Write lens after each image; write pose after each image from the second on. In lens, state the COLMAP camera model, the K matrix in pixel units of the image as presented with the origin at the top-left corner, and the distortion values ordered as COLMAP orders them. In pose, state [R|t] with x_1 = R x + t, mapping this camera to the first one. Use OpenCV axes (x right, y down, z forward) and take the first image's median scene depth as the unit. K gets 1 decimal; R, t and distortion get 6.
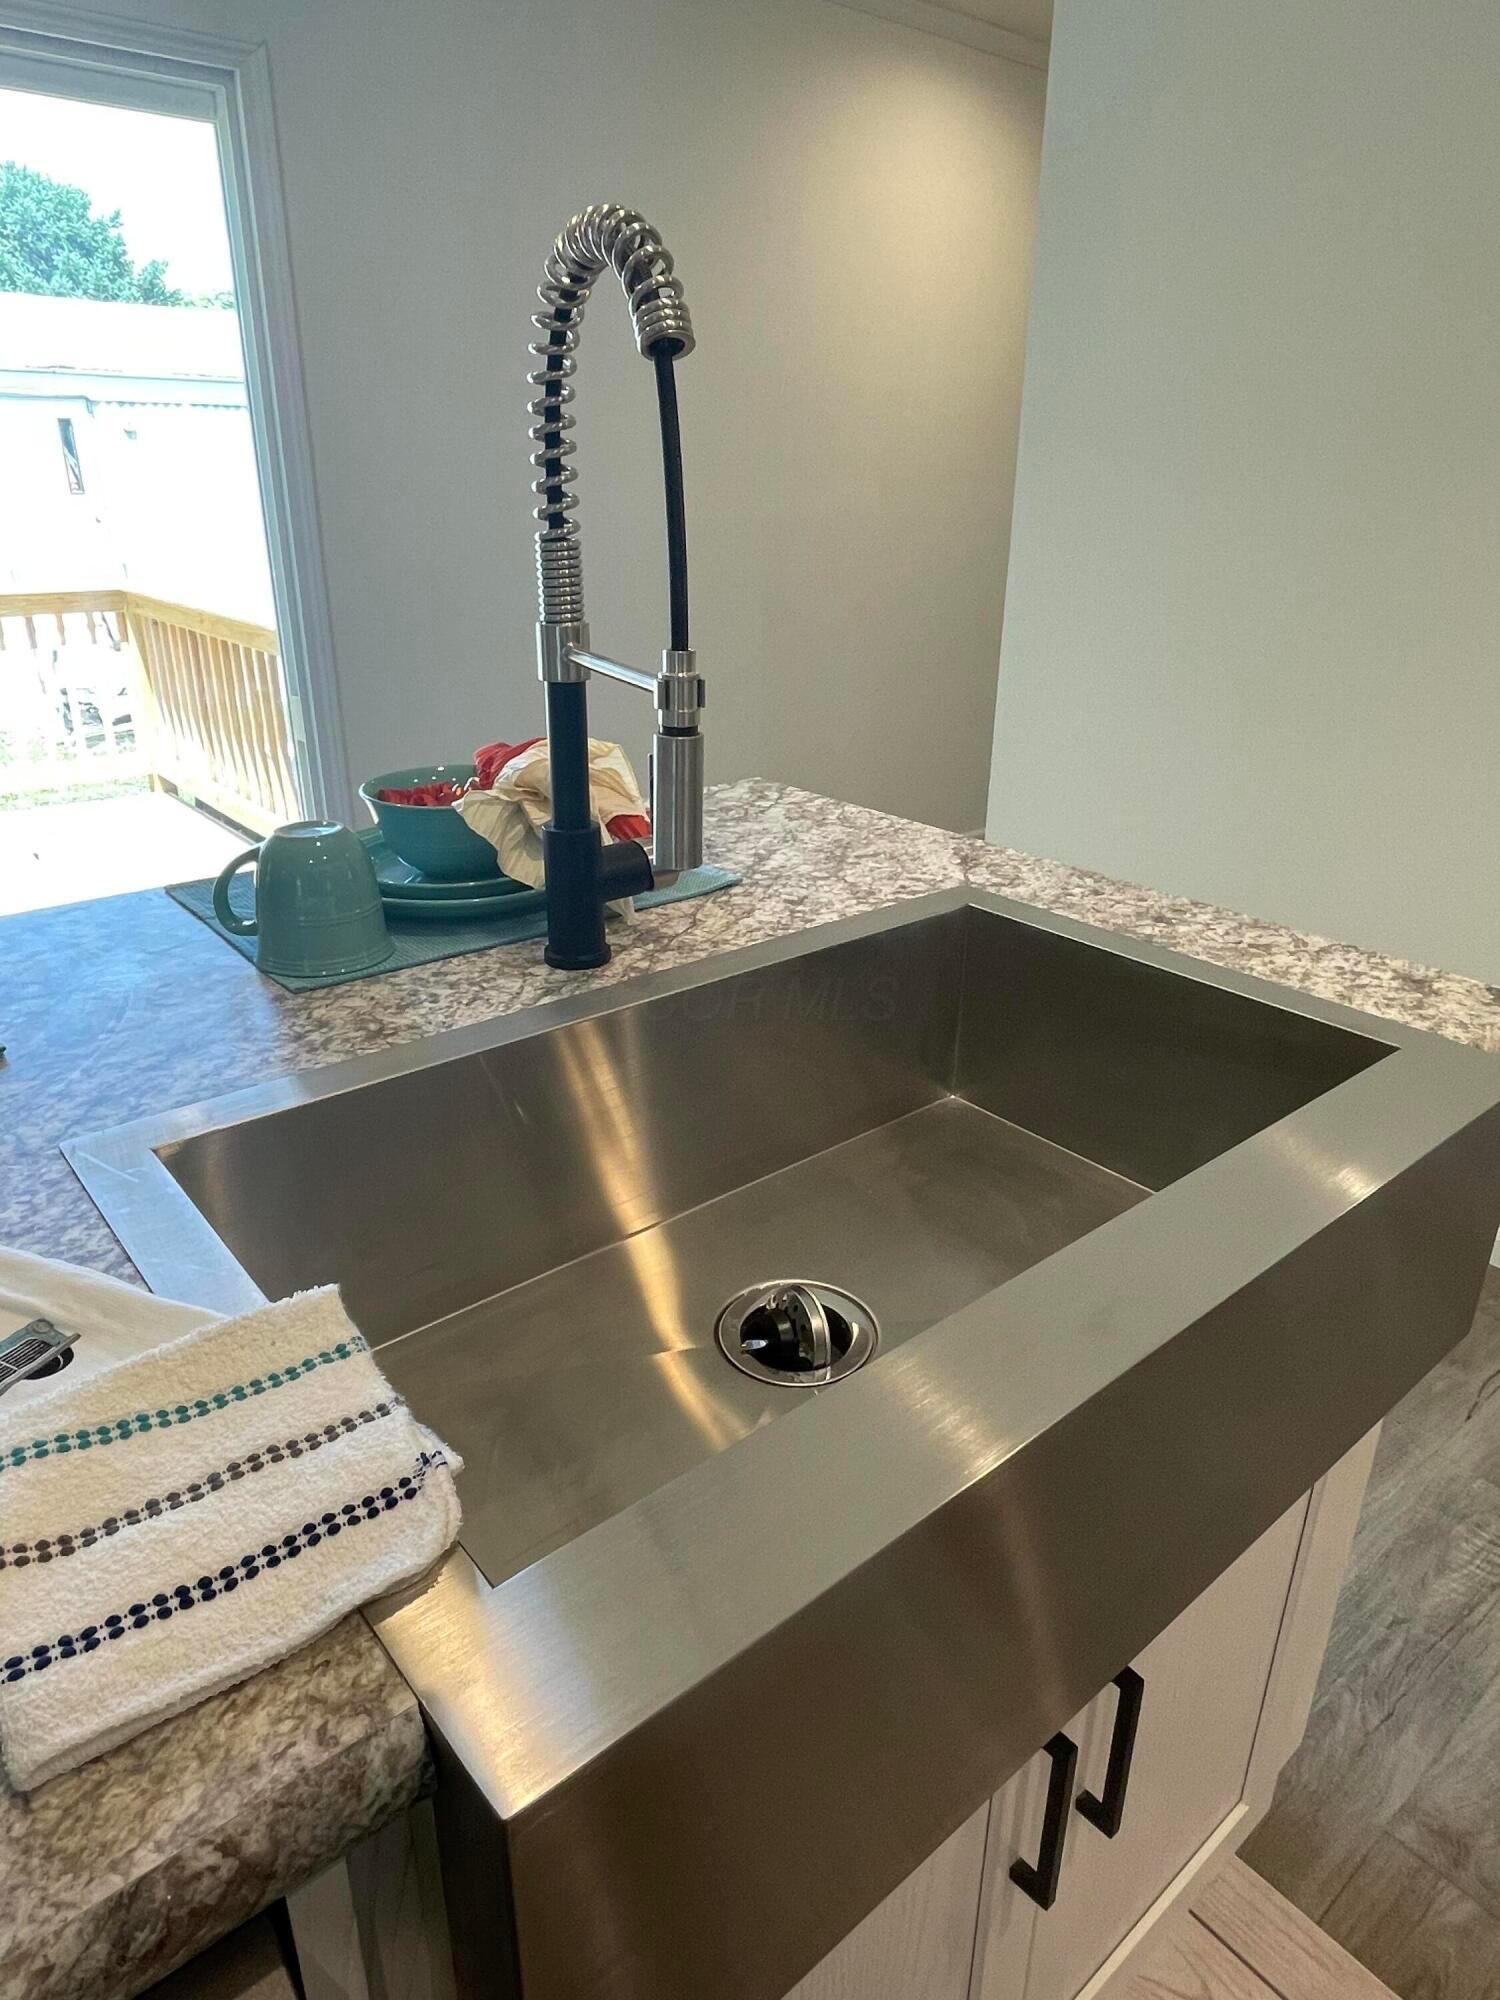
lens RADIAL K [[1254.6, 0, 750.1], [0, 1254.6, 991.6], [0, 0, 1]] dist [-0.003123, -0.001988]
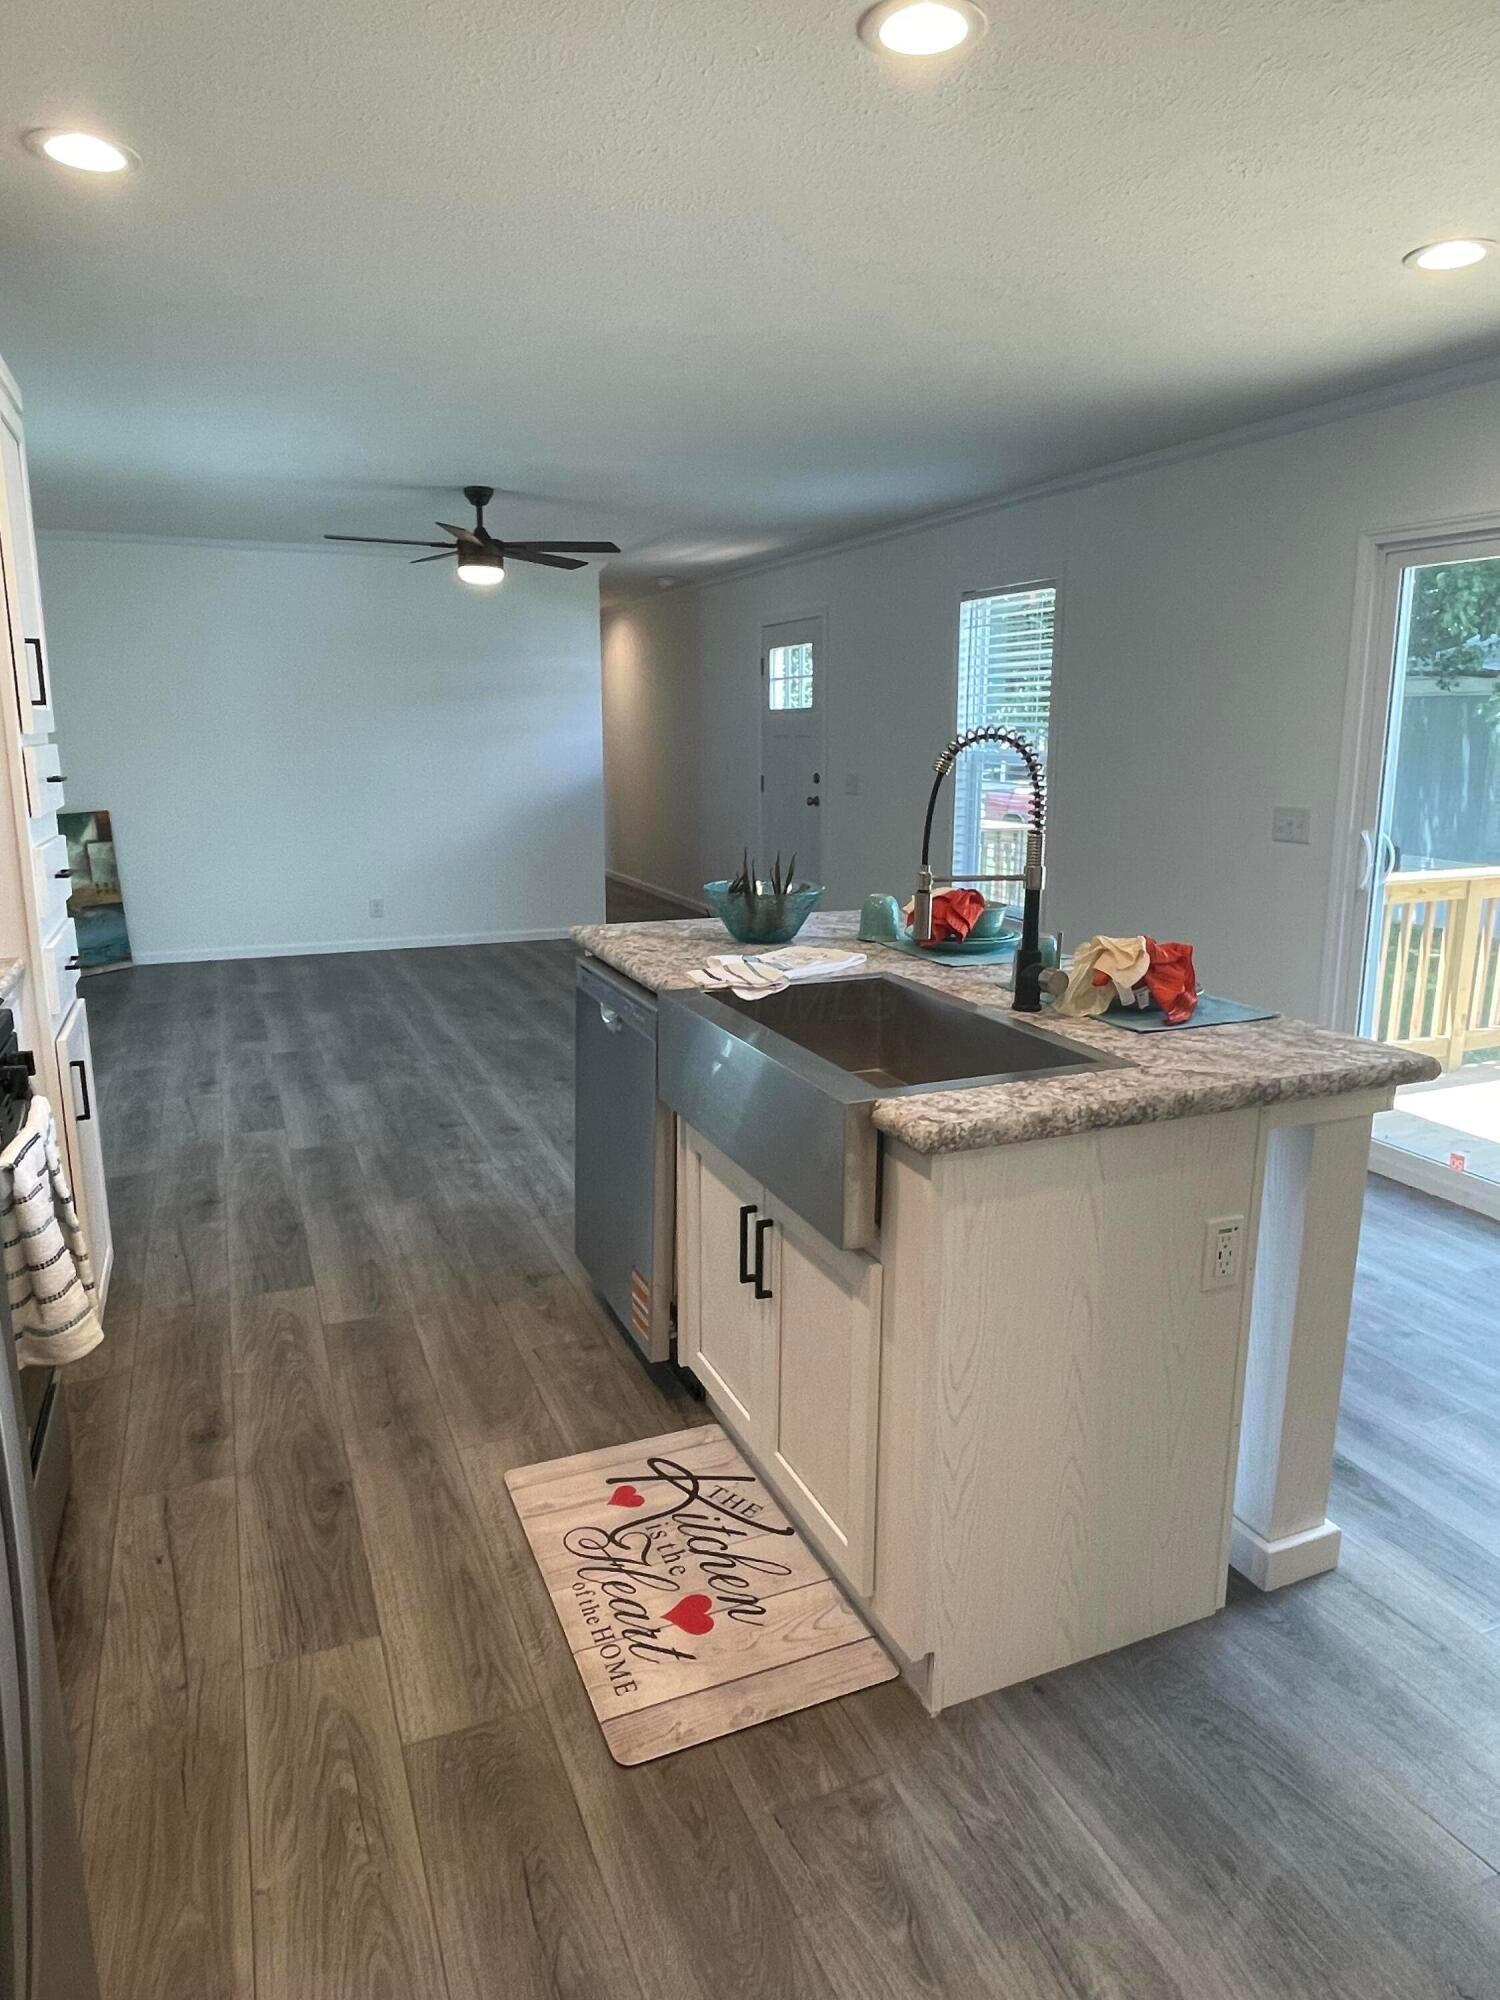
lens RADIAL K [[1254.6, 0, 750.1], [0, 1254.6, 991.6], [0, 0, 1]] dist [-0.003123, -0.001988]
pose [[-0.297725, 0.190471, -0.935457, 1.925954], [-0.374571, 0.878009, 0.297988, -0.489299], [0.878098, 0.439114, -0.190060, 0.879900]]
